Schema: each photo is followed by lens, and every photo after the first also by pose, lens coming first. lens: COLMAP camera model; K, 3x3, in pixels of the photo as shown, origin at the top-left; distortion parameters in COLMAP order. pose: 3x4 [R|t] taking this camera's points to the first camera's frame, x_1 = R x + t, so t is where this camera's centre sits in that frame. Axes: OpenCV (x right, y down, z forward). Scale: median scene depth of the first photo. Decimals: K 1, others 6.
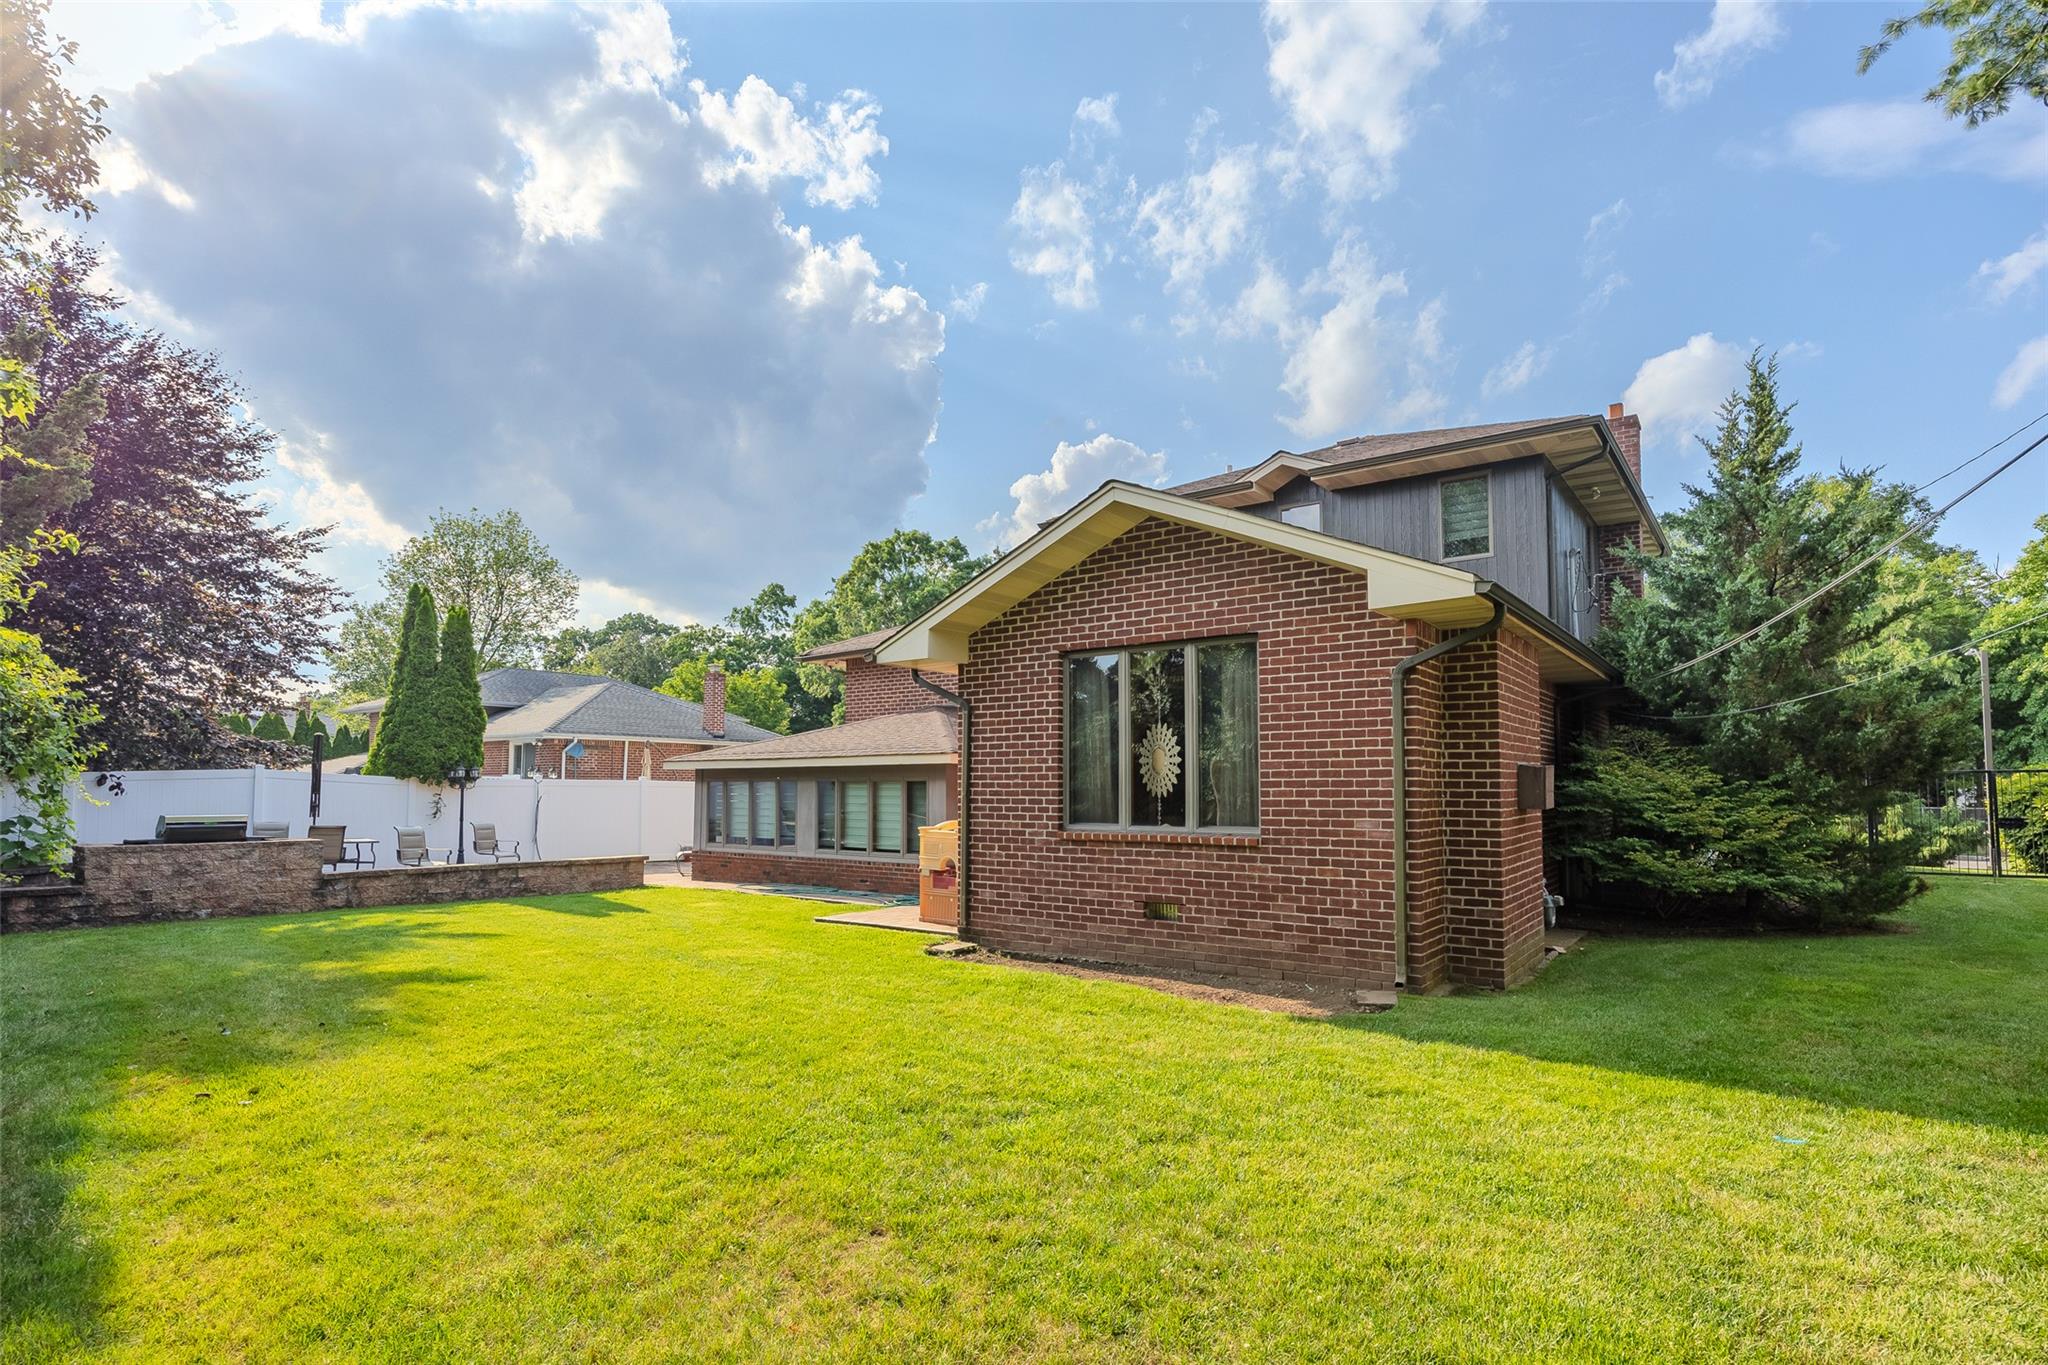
lens RADIAL K [[1019.2, 0, 977.4], [0, 1019.2, 720.0], [0, 0, 1]] dist [-0.015035, 0.001349]
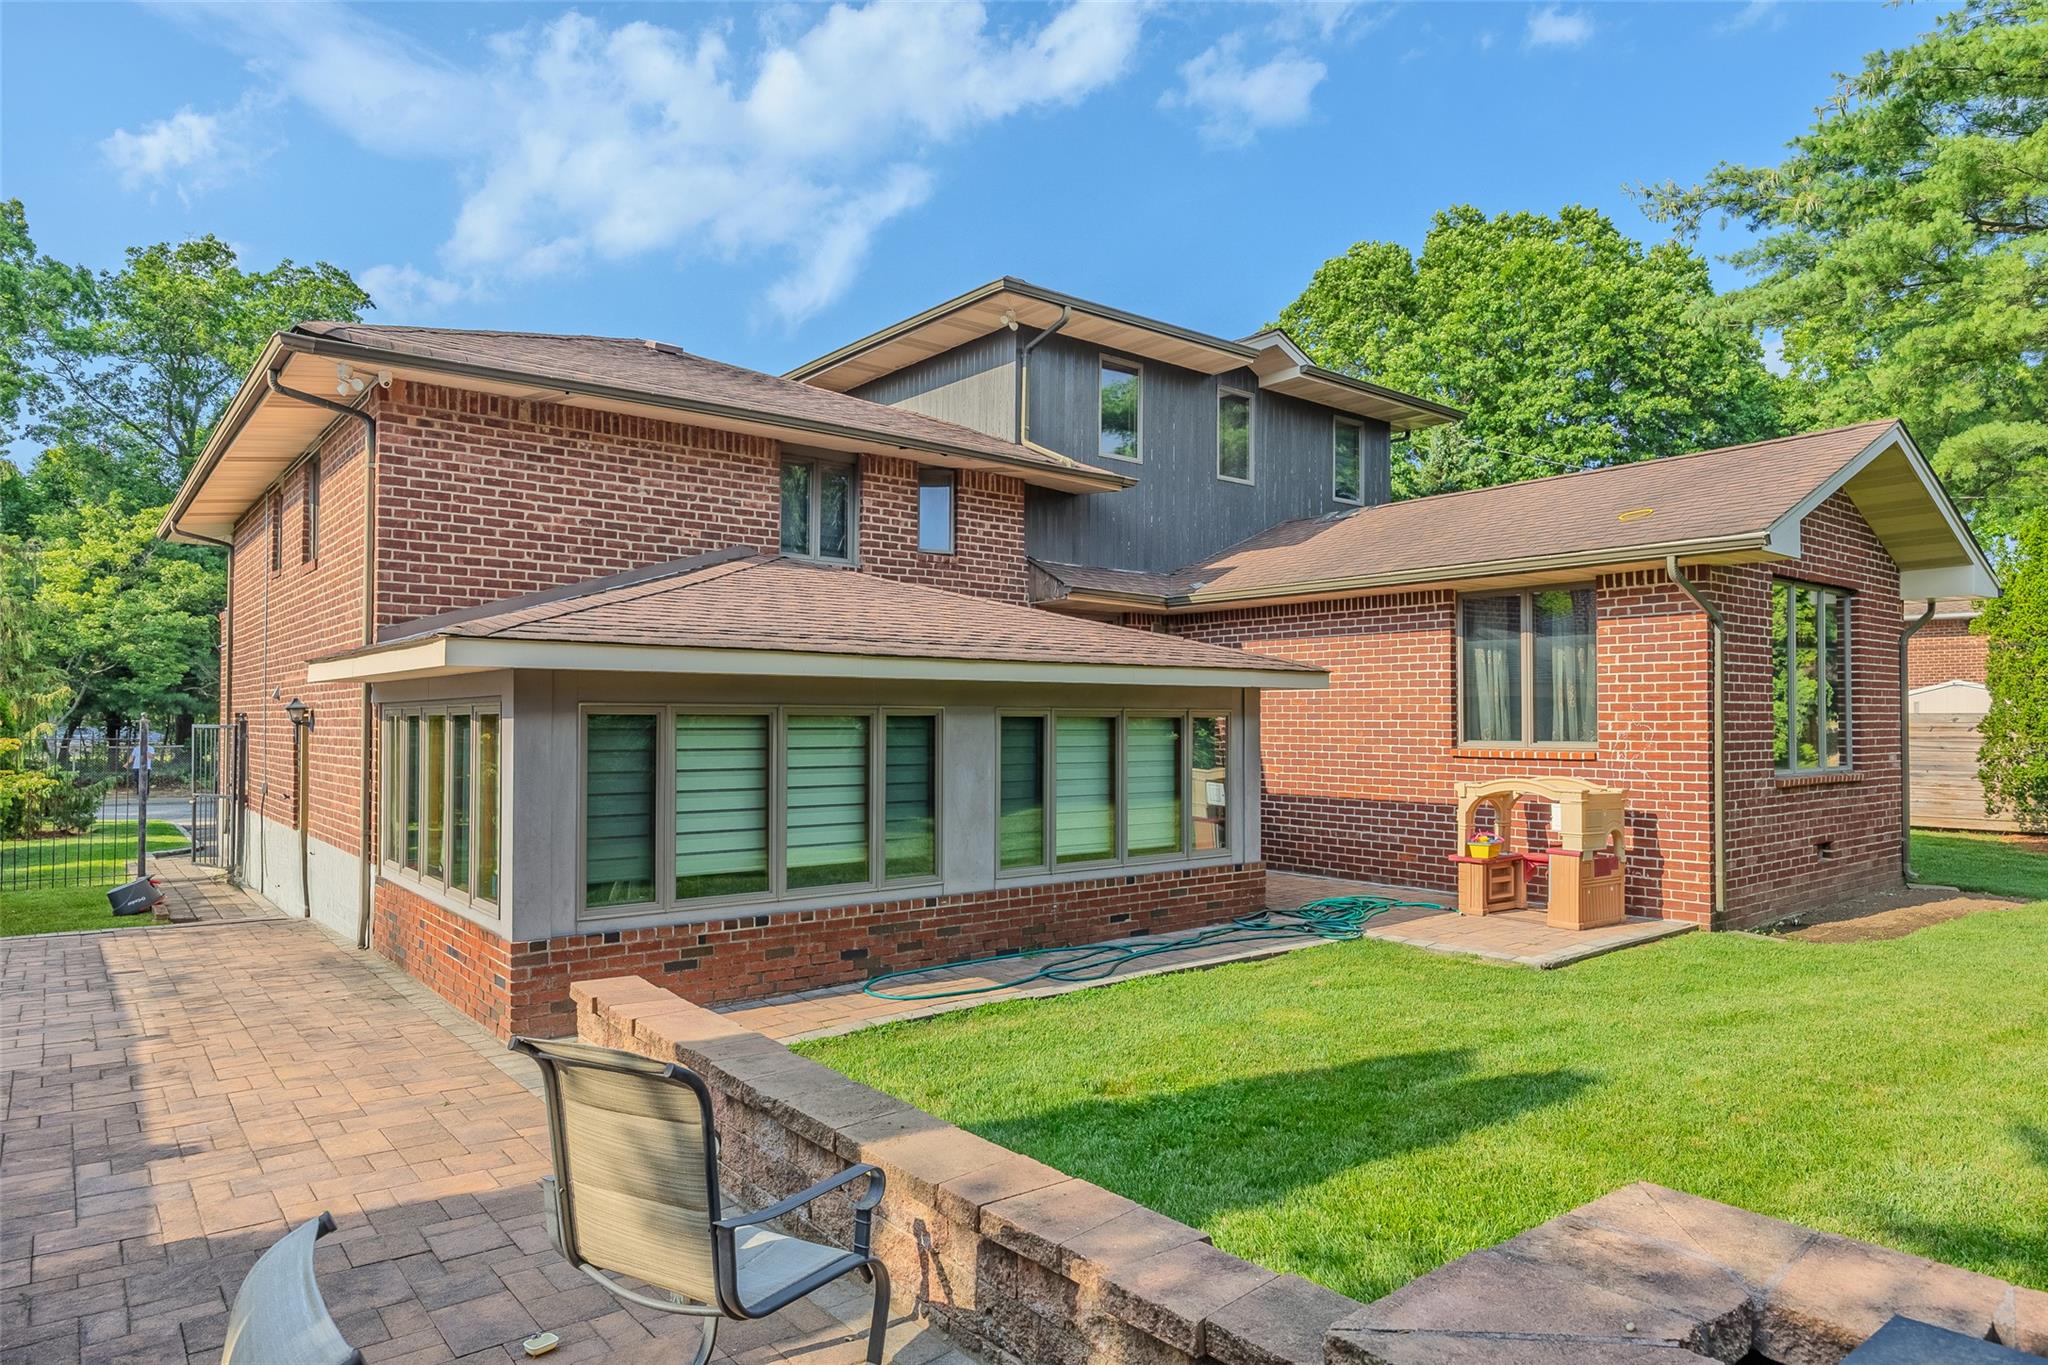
lens RADIAL K [[1224.3, 0, 1057.9], [0, 1224.3, 694.9], [0, 0, 1]] dist [-0.001560, -0.002528]
pose [[0.200263, 0.016181, 0.979609, -1.128160], [-0.068387, 0.997656, -0.002498, 0.085858], [-0.977352, -0.066492, 0.200900, 1.466891]]
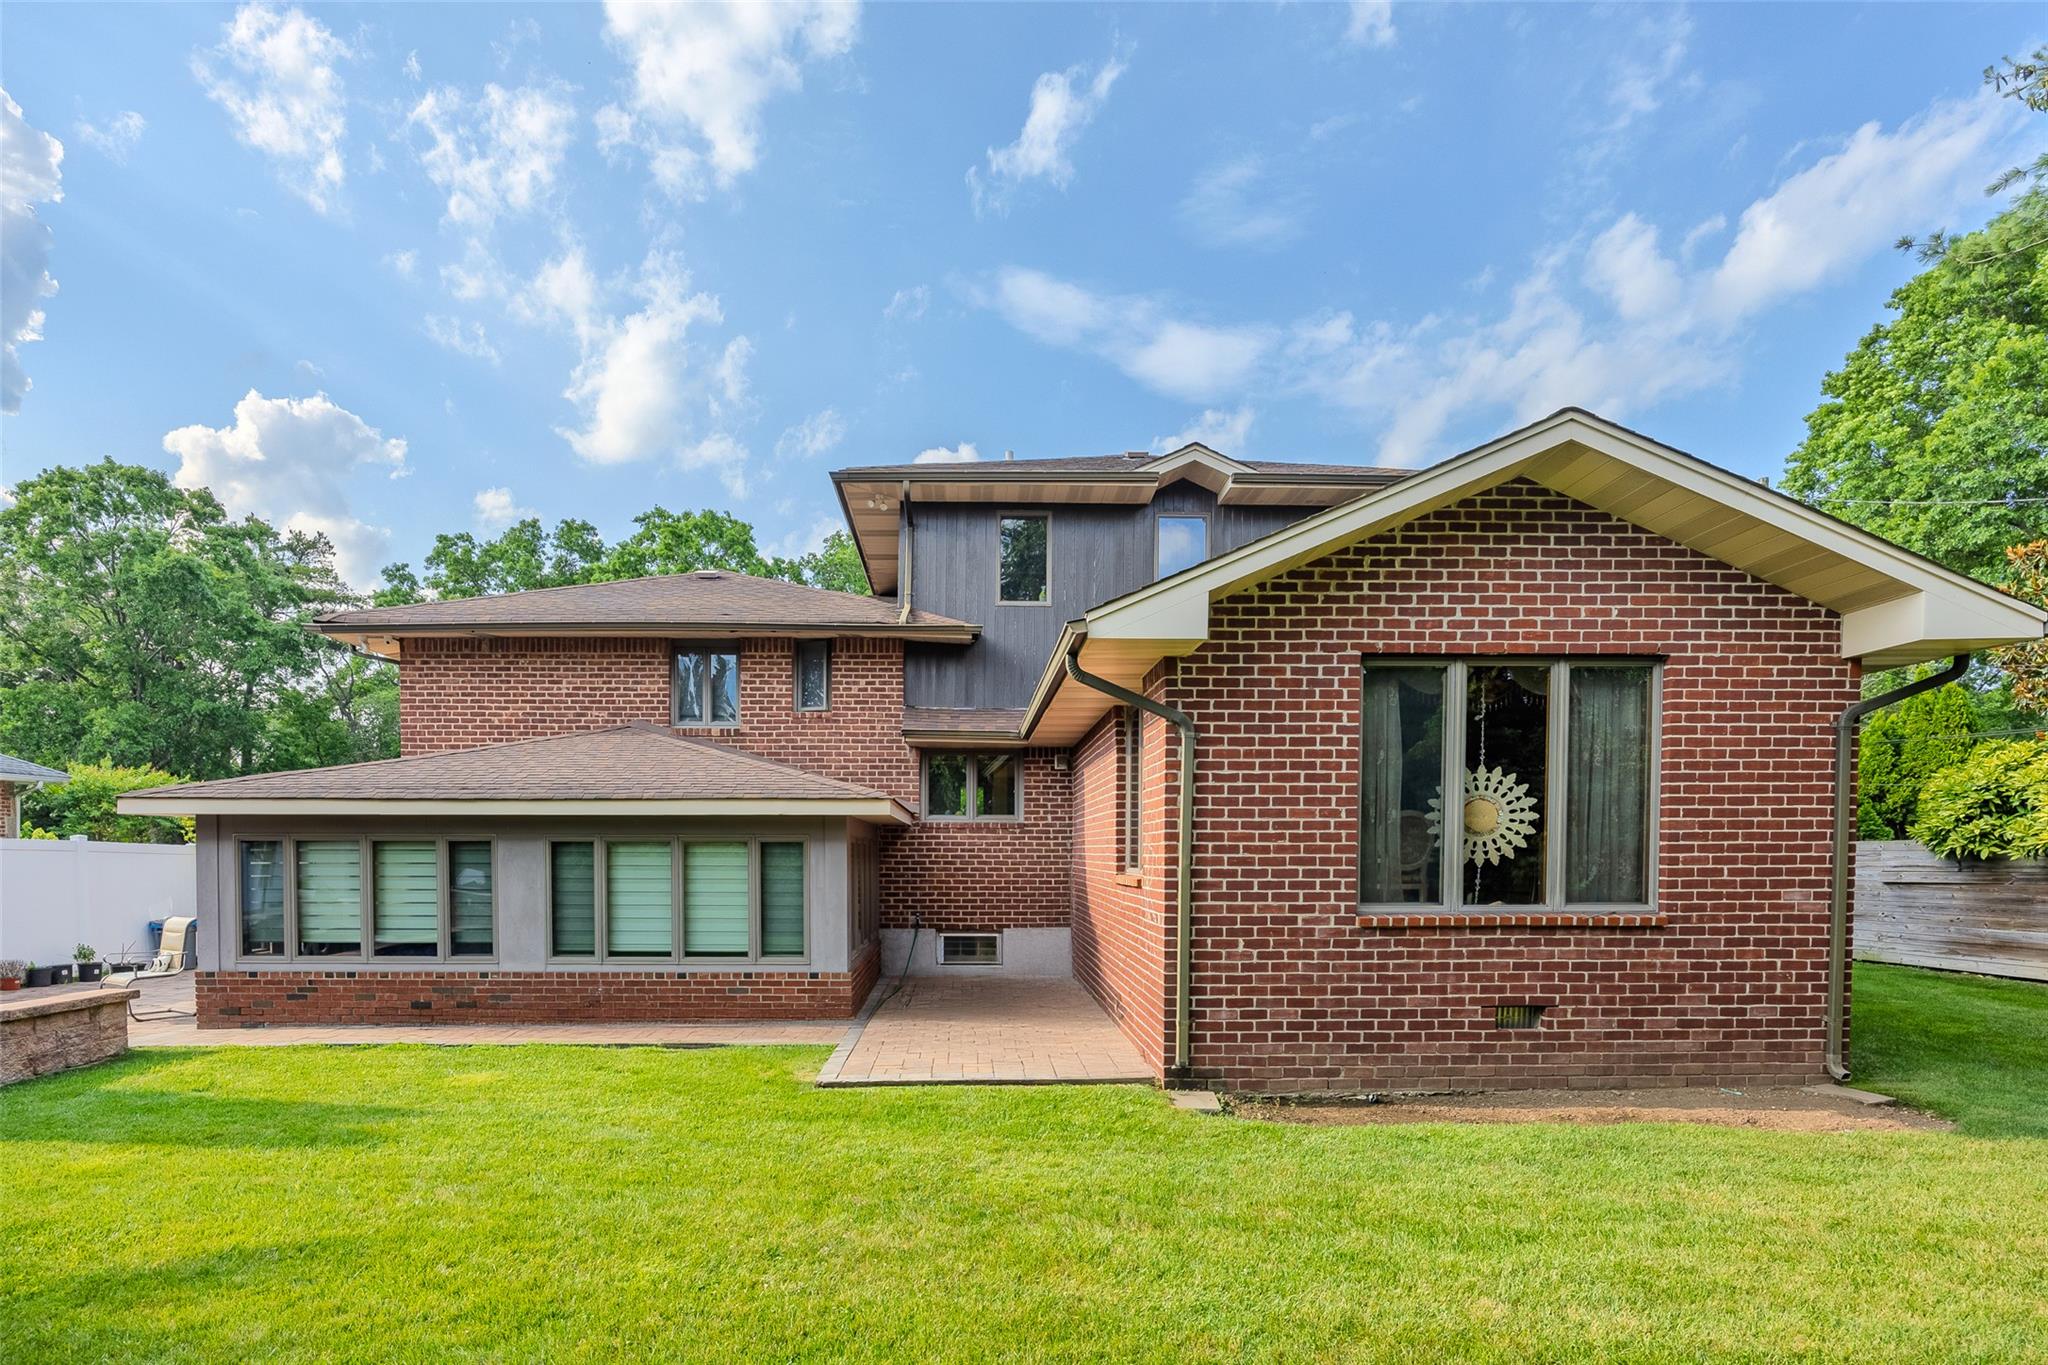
lens RADIAL K [[1085.0, 0, 975.0], [0, 1085.0, 879.3], [0, 0, 1]] dist [-0.014971, 0.000799]
pose [[0.773251, -0.018476, 0.633831, -0.607433], [-0.041478, 0.995961, 0.079633, 0.038137], [-0.632743, -0.087867, 0.769361, 0.623001]]
